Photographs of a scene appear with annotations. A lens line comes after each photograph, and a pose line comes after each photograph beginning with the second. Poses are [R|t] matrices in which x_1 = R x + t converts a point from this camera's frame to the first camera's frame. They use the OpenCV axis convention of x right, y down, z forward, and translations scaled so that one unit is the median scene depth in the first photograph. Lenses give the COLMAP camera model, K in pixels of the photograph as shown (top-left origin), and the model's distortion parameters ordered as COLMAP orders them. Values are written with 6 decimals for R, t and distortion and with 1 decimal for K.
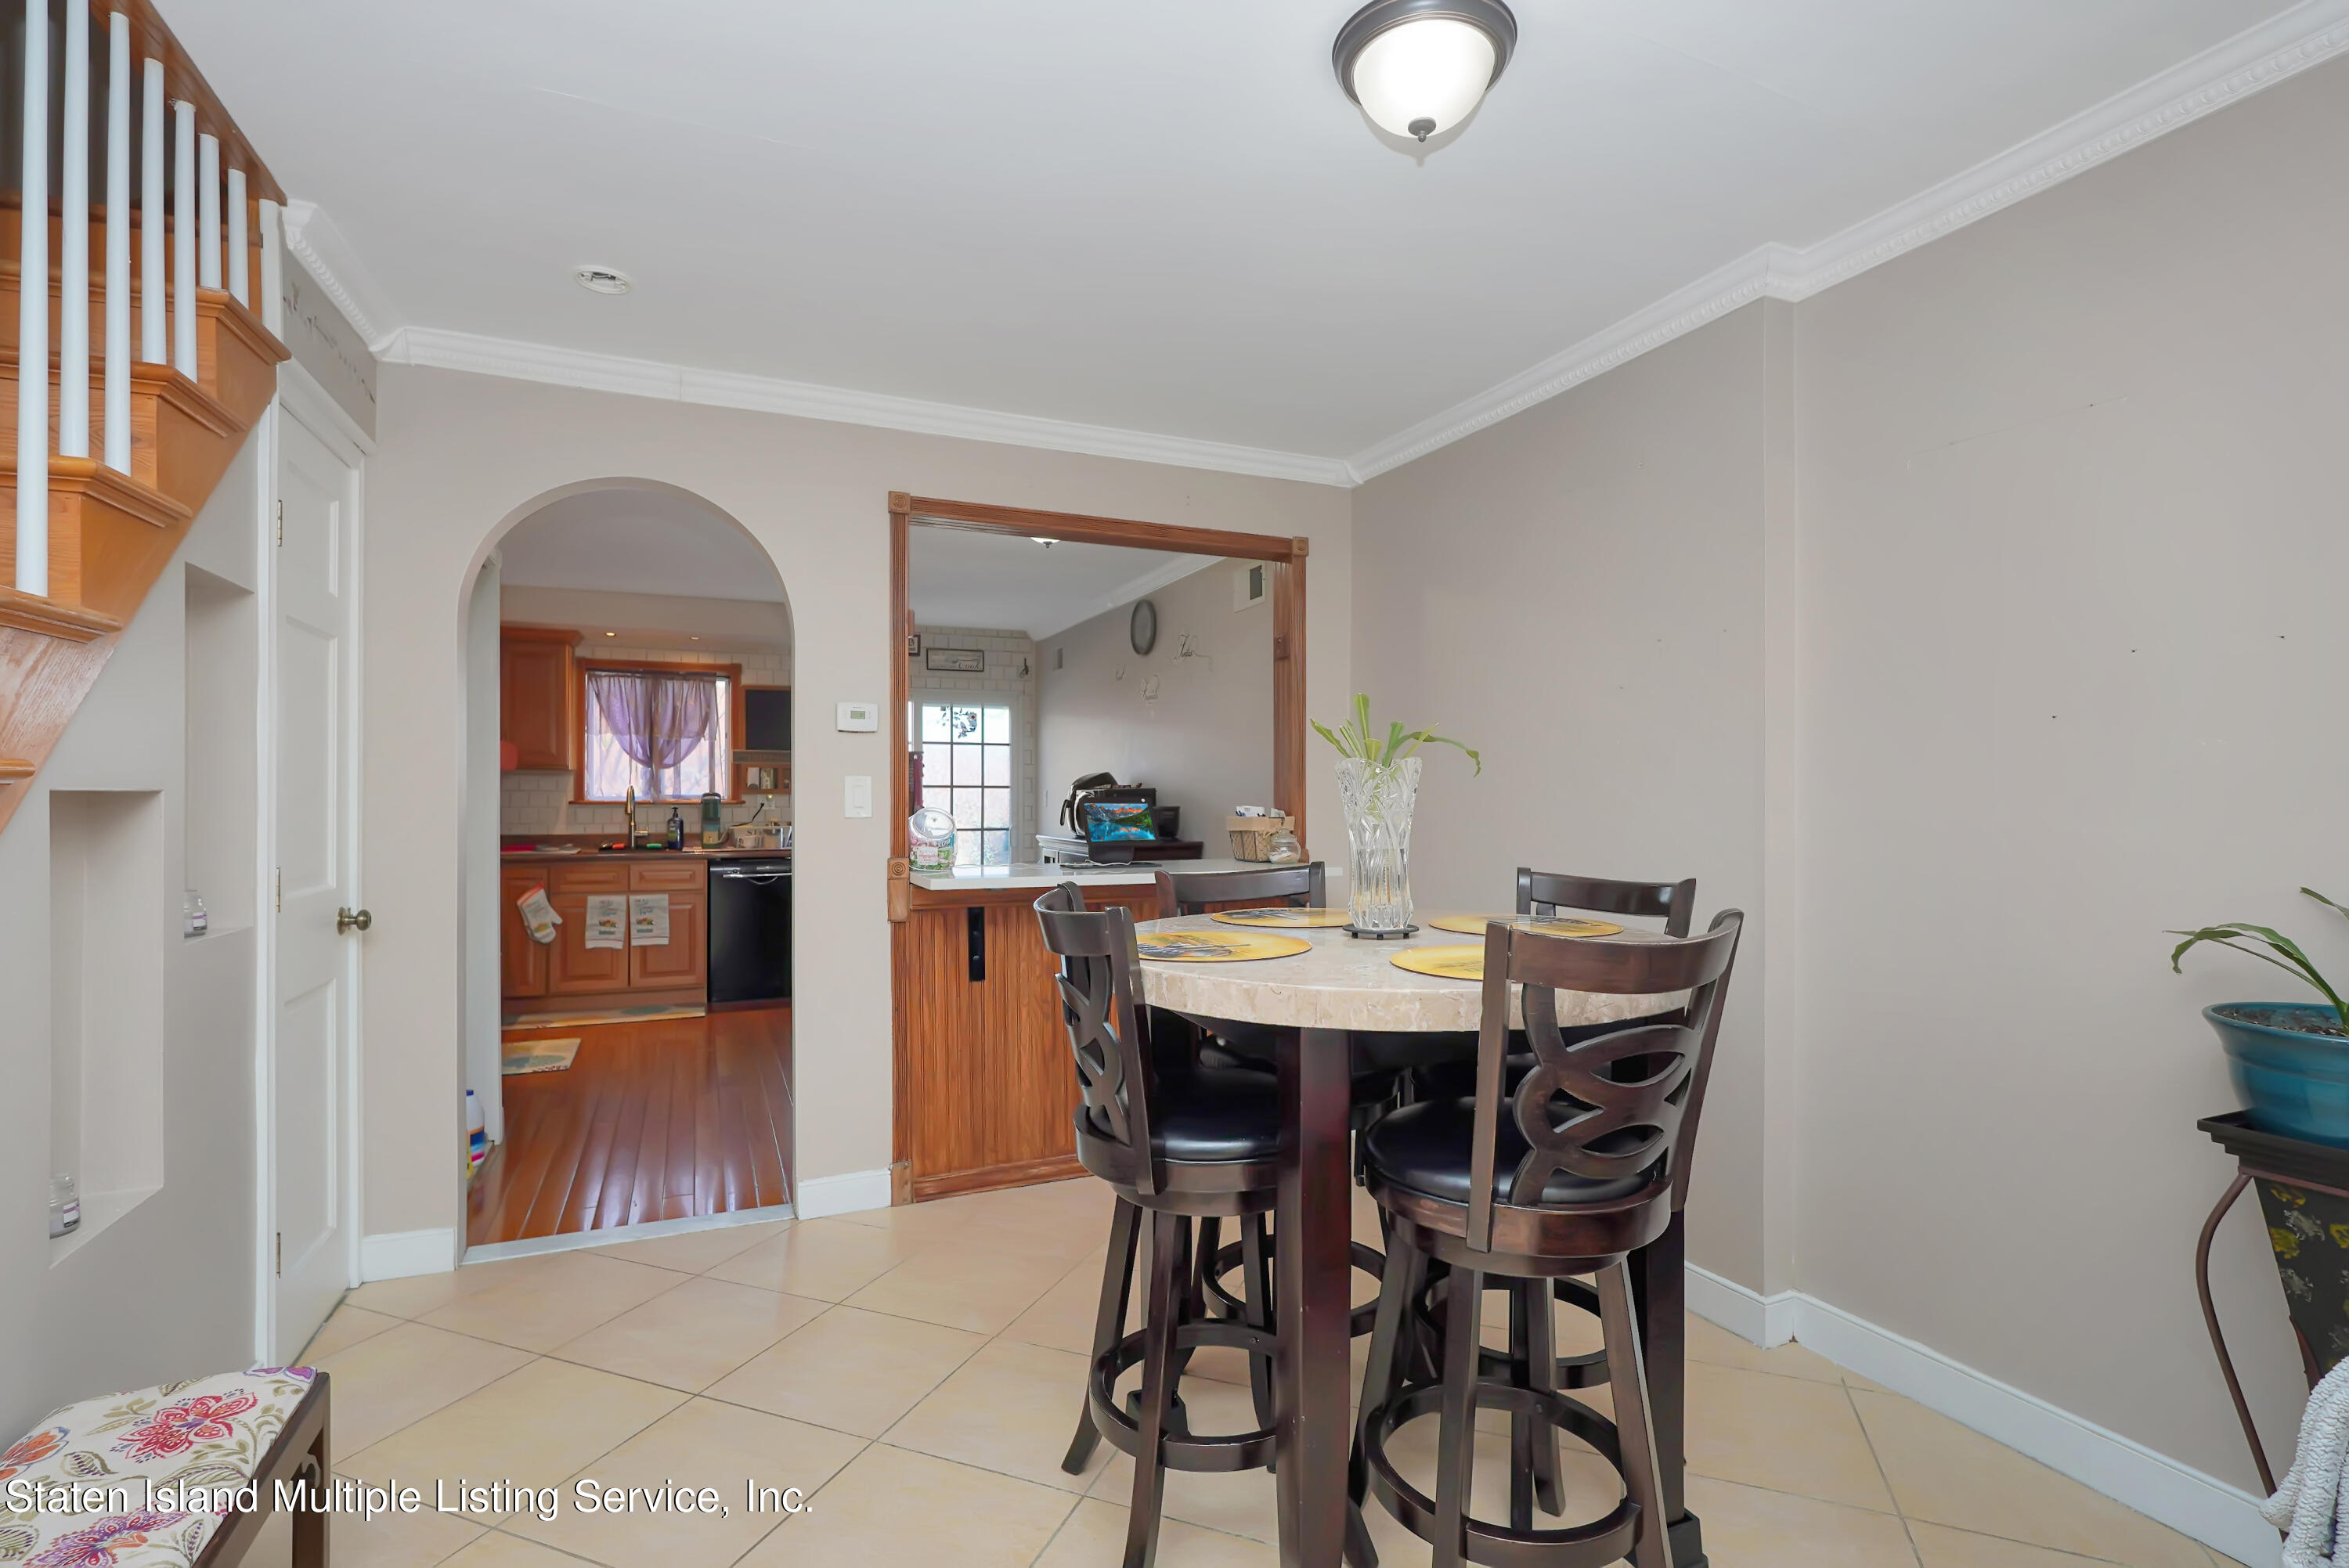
lens RADIAL K [[1082.9, 0, 1174.9], [0, 1082.9, 803.7], [0, 0, 1]] dist [-0.023228, 0.009891]
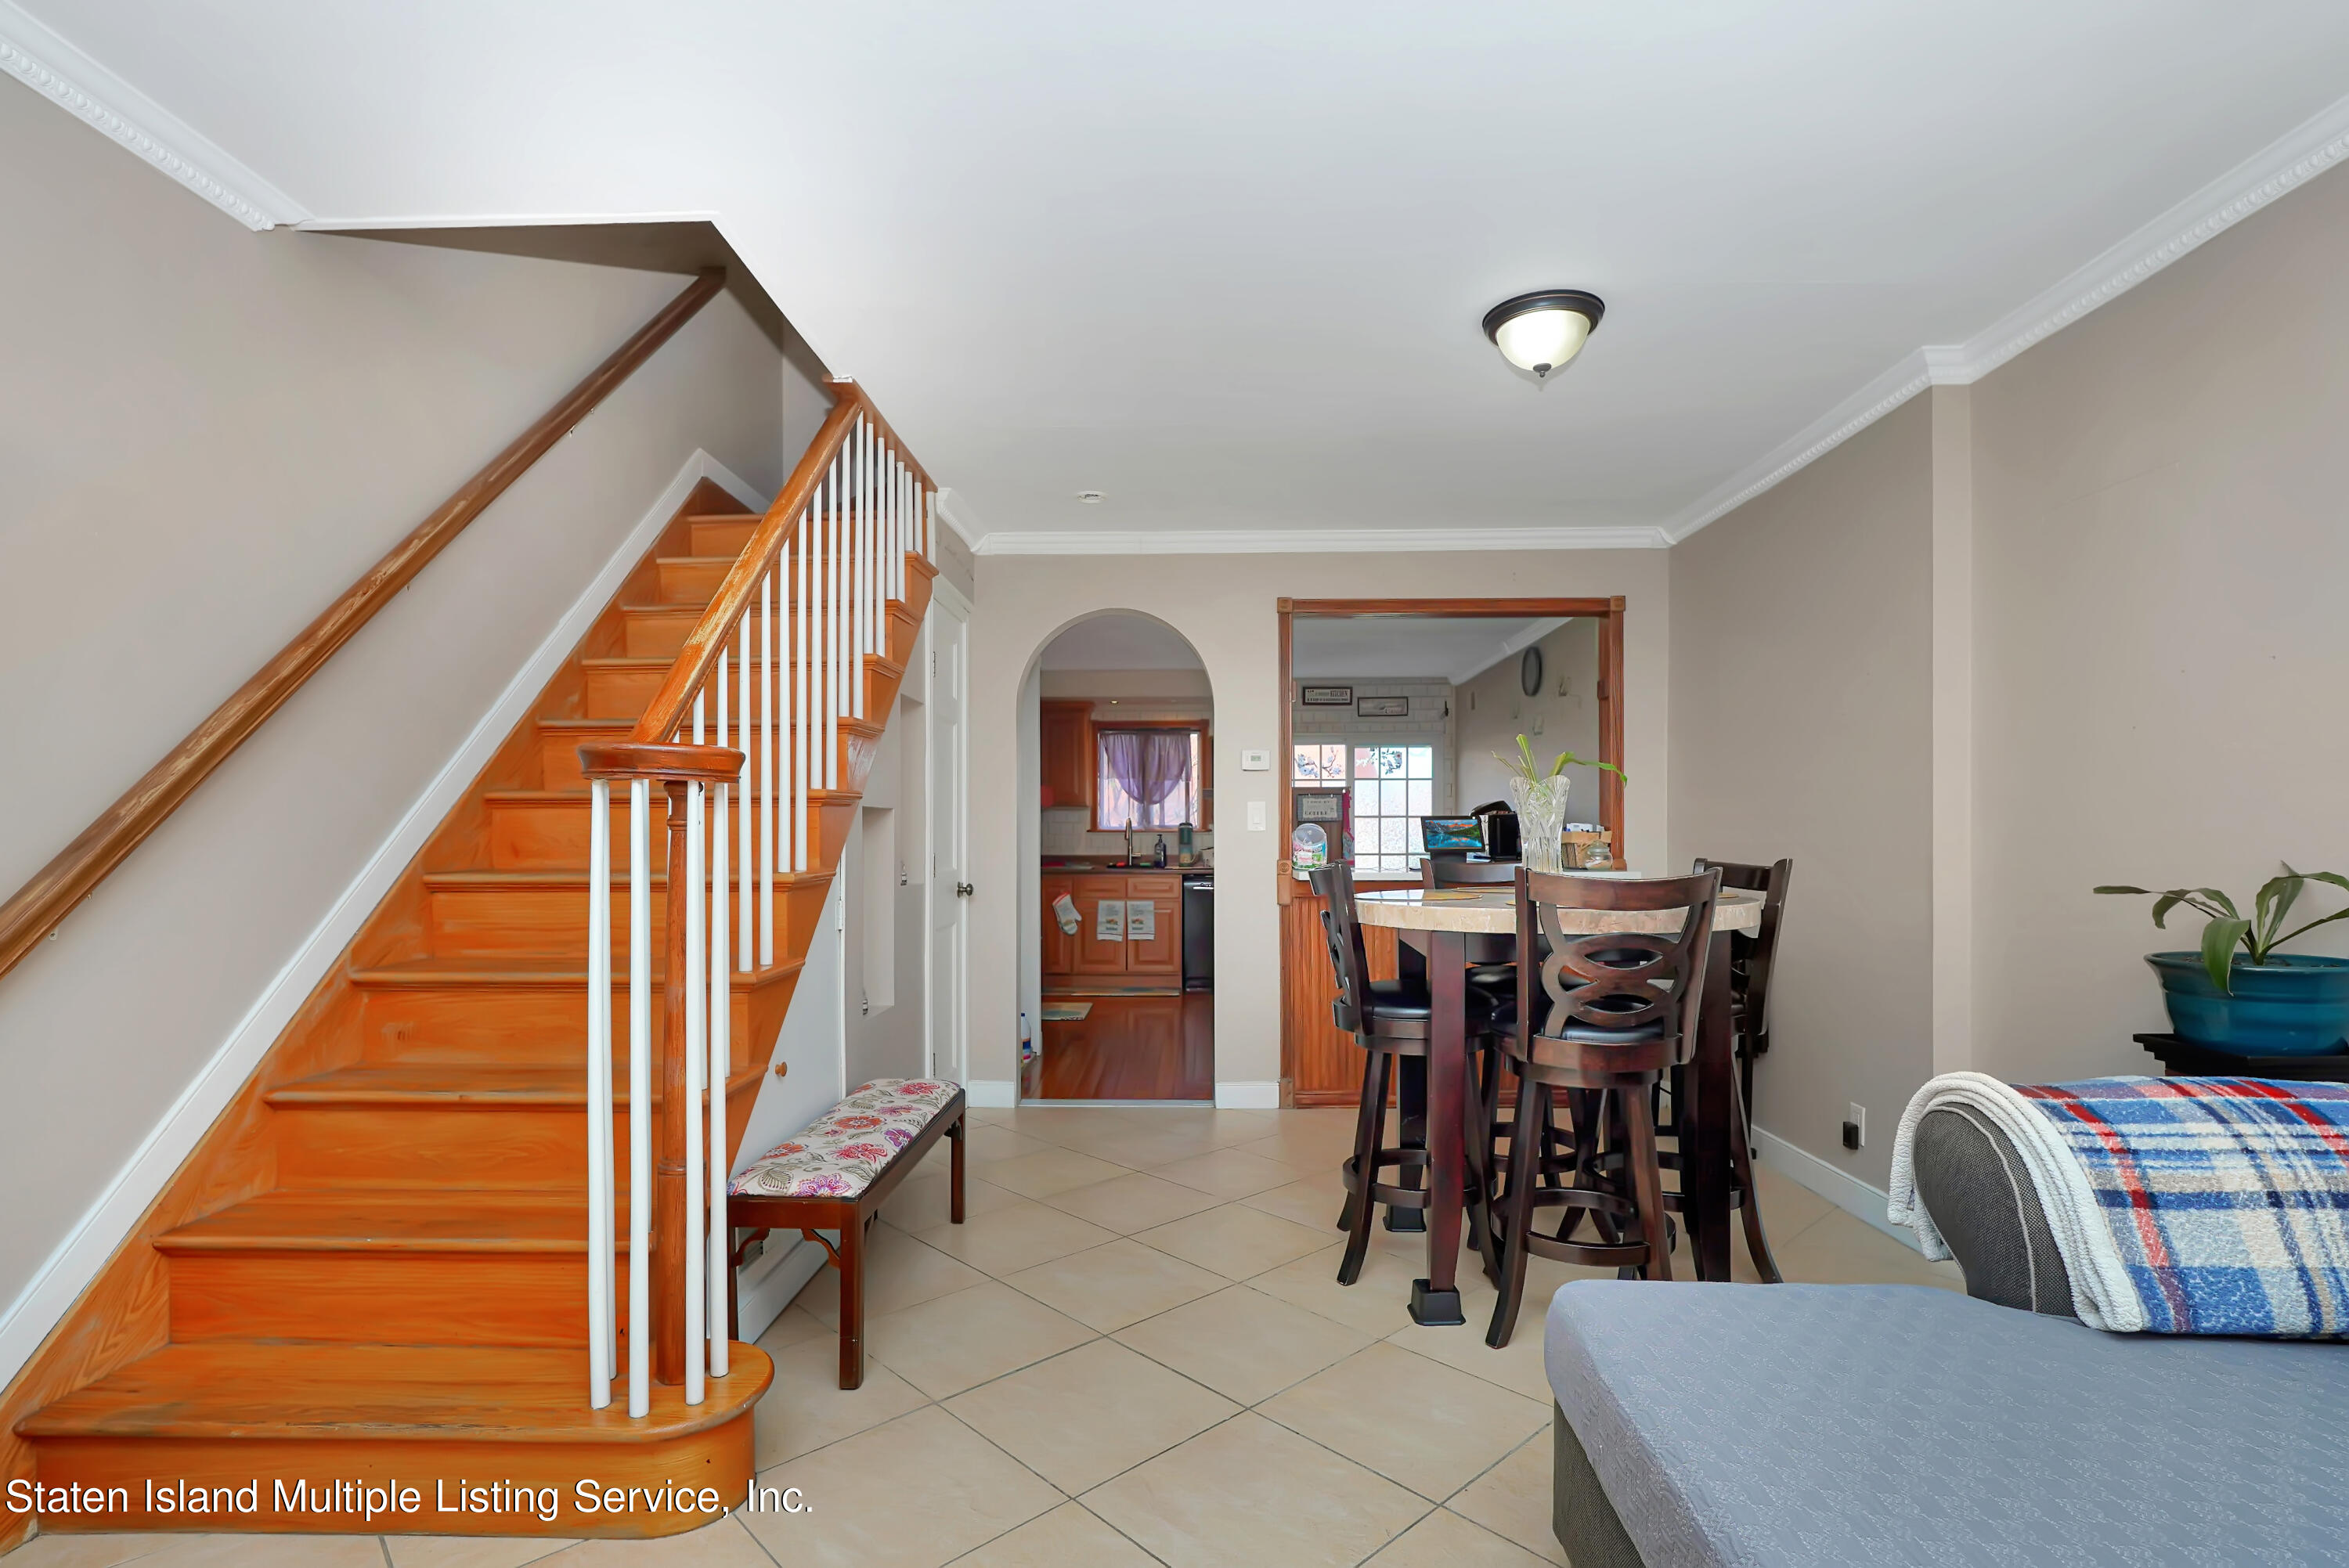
lens RADIAL K [[1082.9, 0, 1161.4], [0, 1082.9, 838.1], [0, 0, 1]] dist [-0.023228, 0.009891]
pose [[0.898843, -0.002684, -0.438262, 0.166562], [0.000934, 0.999991, -0.004210, 0.021592], [0.438269, 0.003375, 0.898838, -0.253968]]
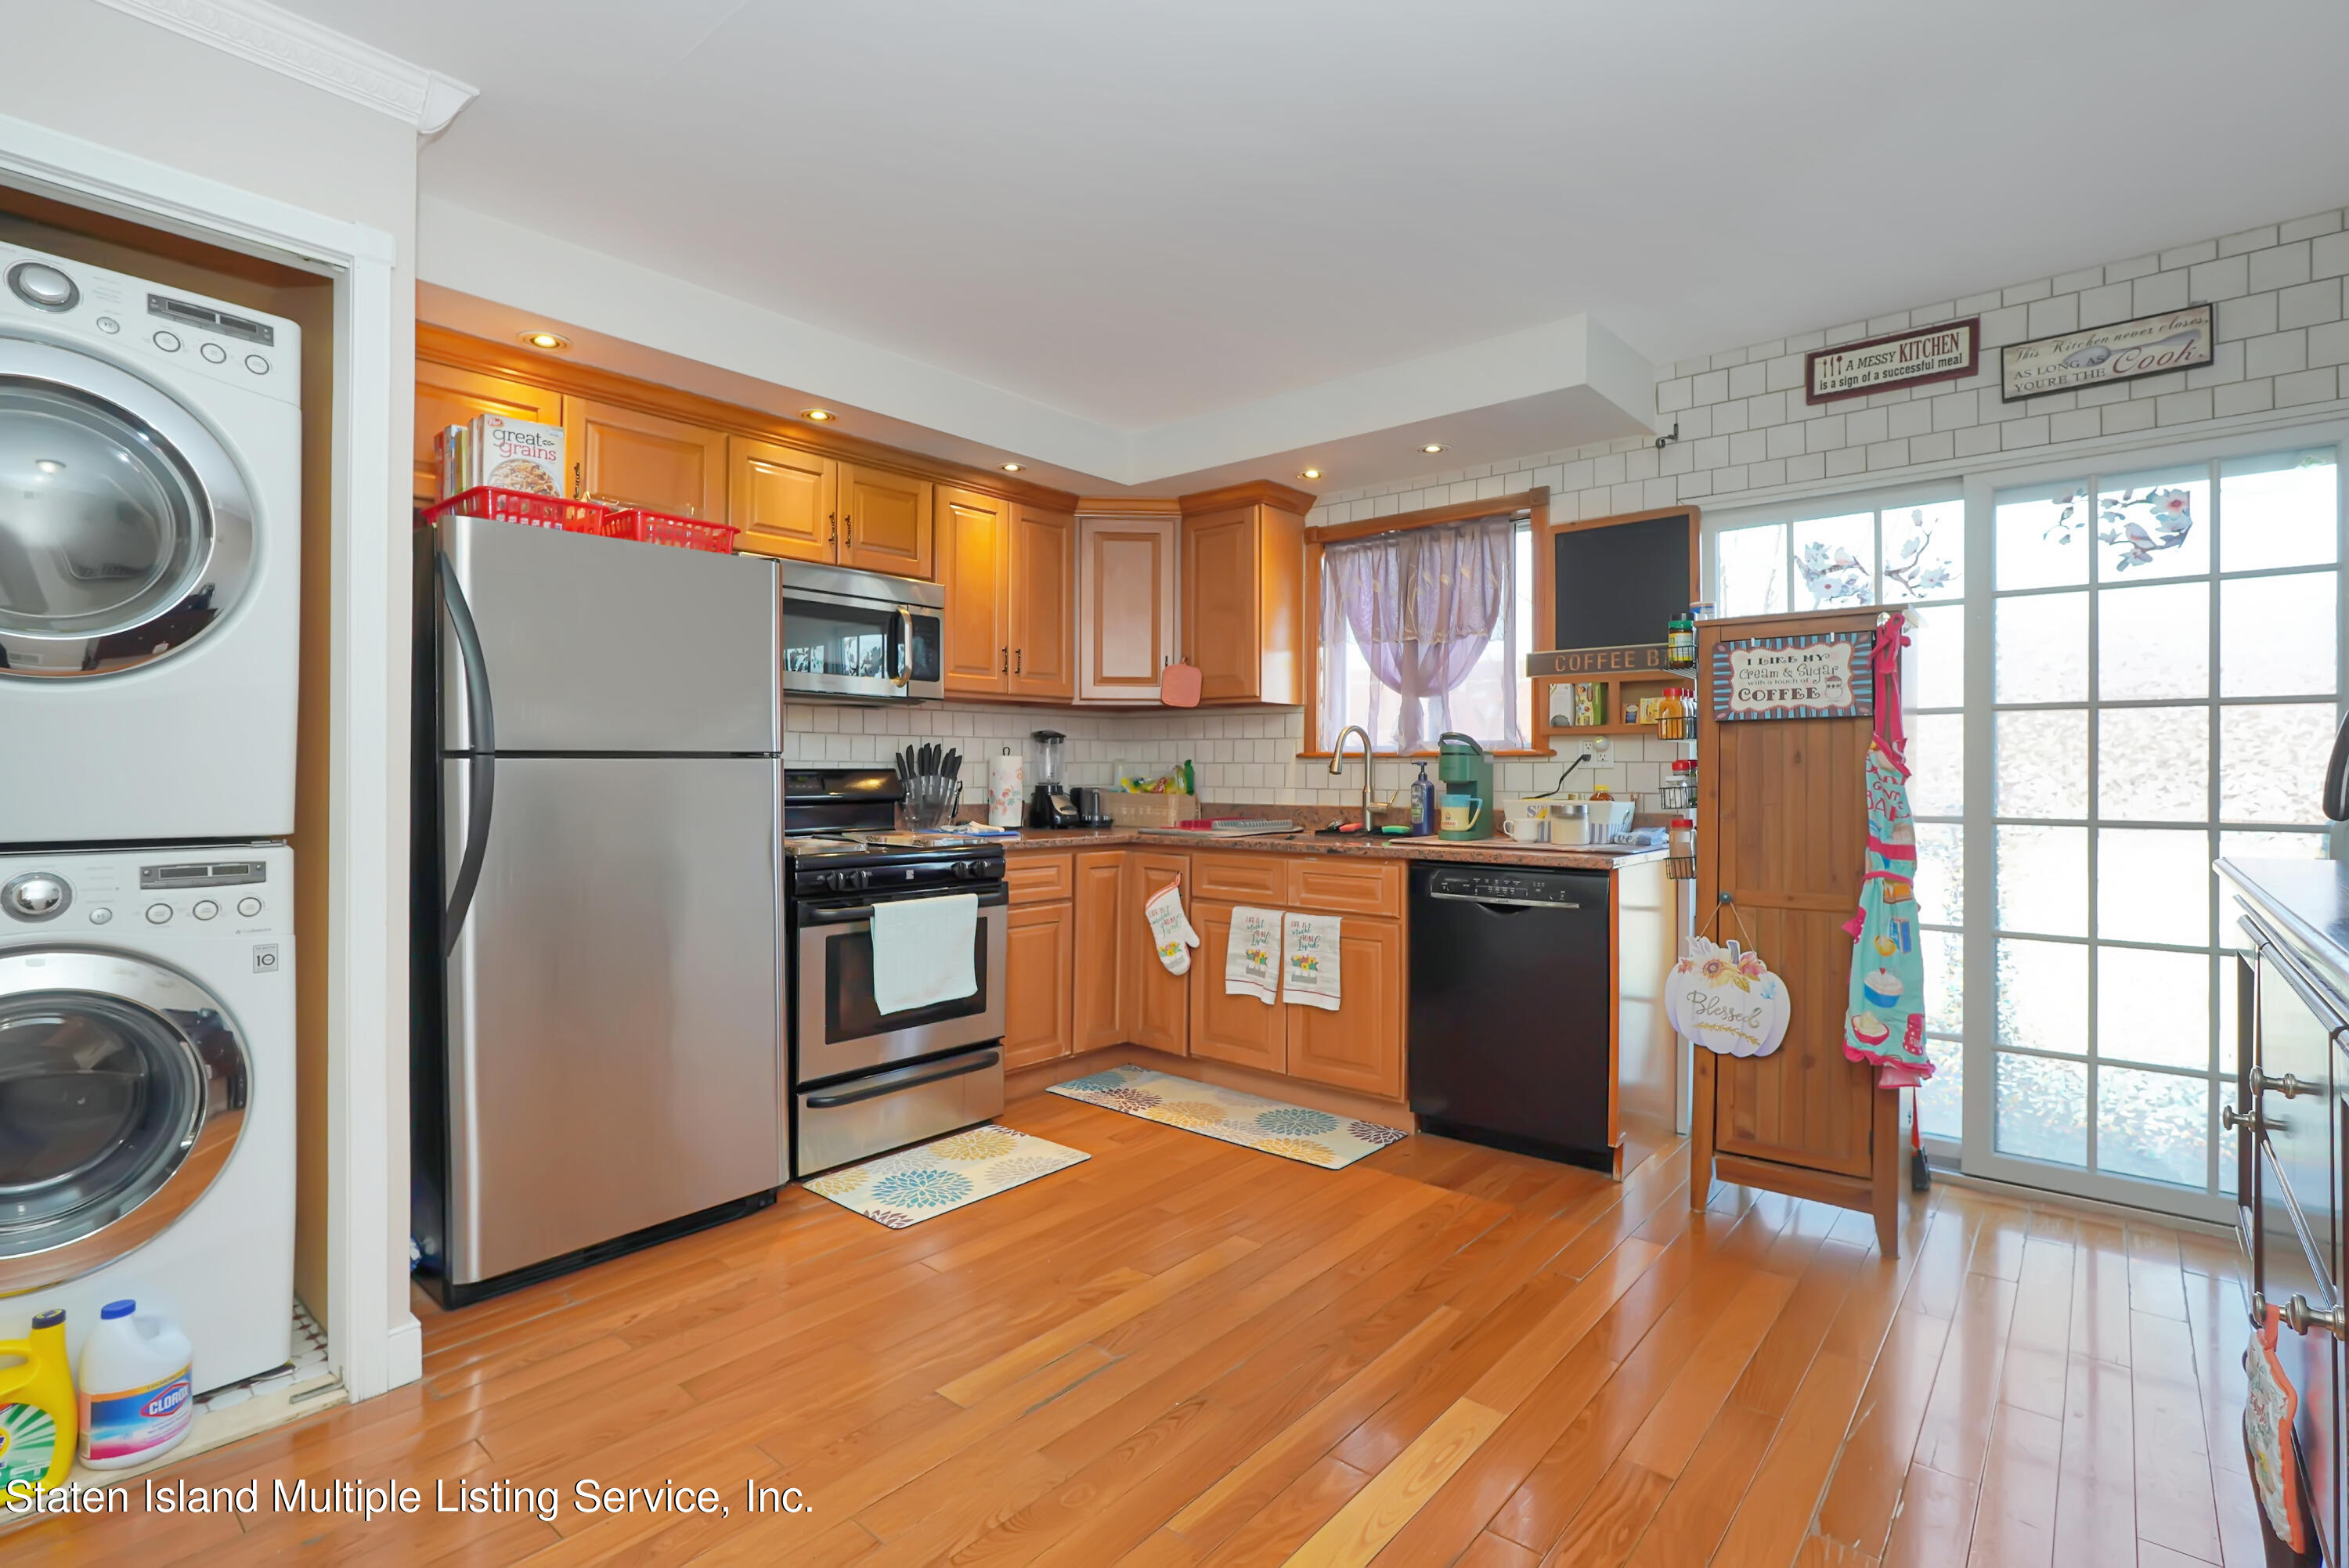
lens RADIAL K [[1082.9, 0, 1144.6], [0, 1082.9, 763.4], [0, 0, 1]] dist [-0.023228, 0.009891]
pose [[0.405431, -0.008534, -0.914086, -0.013042], [-0.008121, 0.999883, -0.012938, 0.020324], [0.914089, 0.012669, 0.405315, 1.050901]]
